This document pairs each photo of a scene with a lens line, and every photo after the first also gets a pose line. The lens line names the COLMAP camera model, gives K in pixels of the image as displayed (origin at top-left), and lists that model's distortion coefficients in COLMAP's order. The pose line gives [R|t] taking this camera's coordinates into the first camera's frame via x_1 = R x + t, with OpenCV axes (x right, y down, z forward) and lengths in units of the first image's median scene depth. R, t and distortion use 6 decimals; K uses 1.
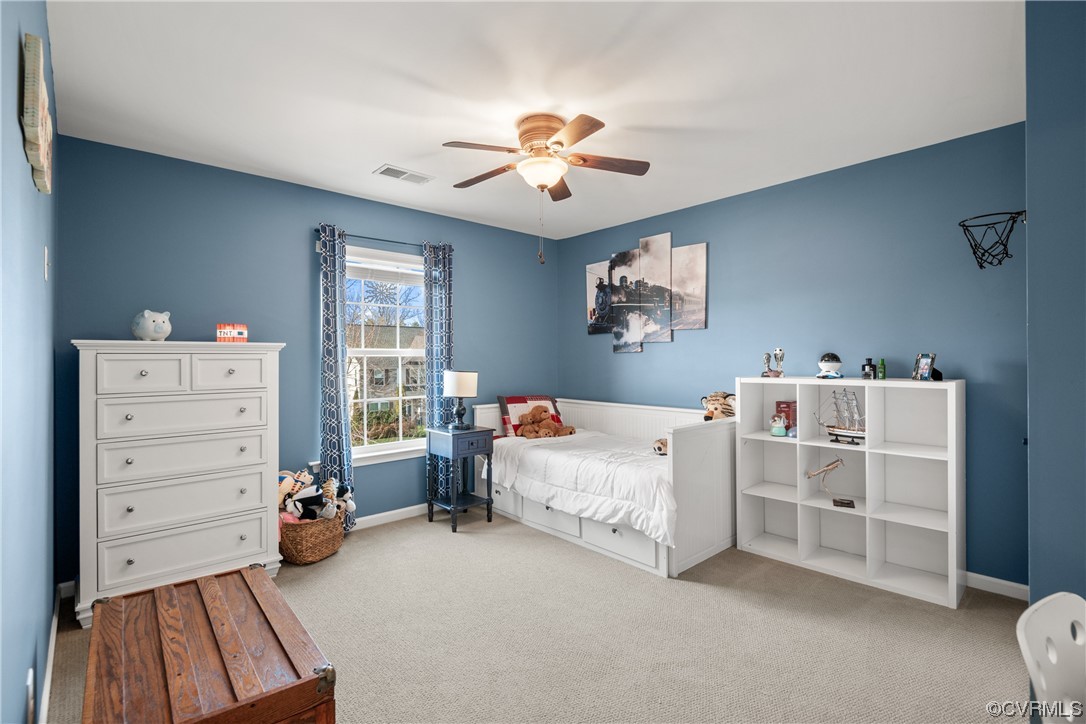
lens RADIAL K [[497.7, 0, 537.4], [0, 497.7, 359.7], [0, 0, 1]] dist [0.001315, -0.007625]
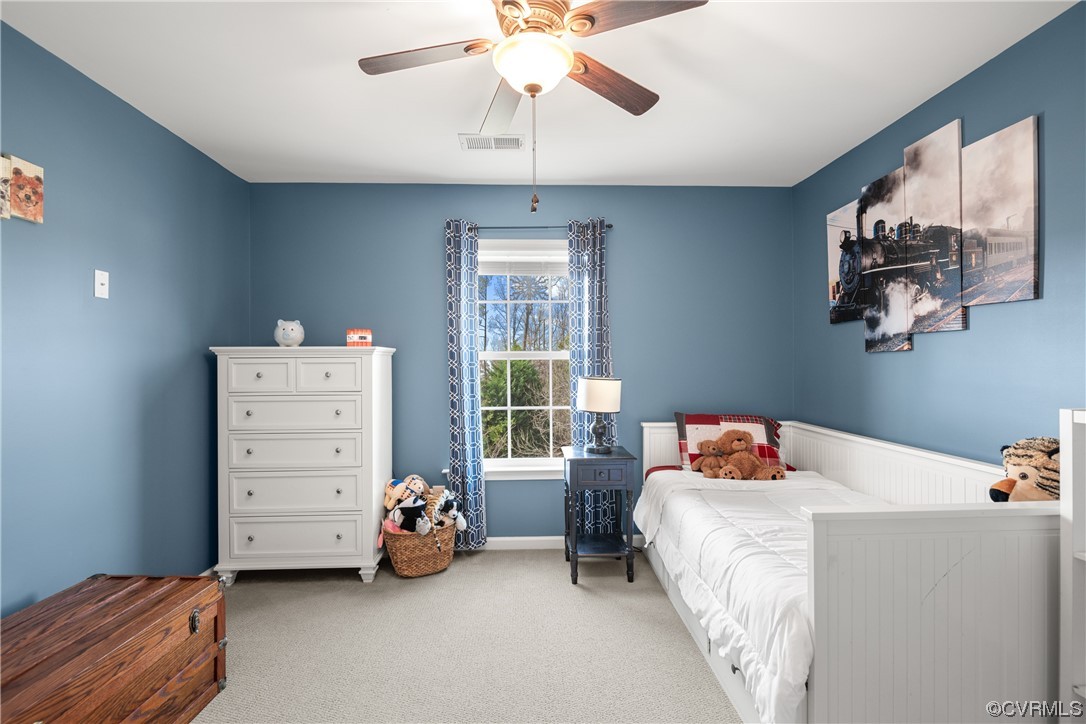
lens RADIAL K [[497.7, 0, 542.1], [0, 497.7, 361.4], [0, 0, 1]] dist [0.001315, -0.007625]
pose [[0.767547, 0.000525, -0.640993, 0.279536], [-0.000872, 1.000000, -0.000225, -0.003113], [0.640993, 0.000732, 0.767547, 0.345858]]
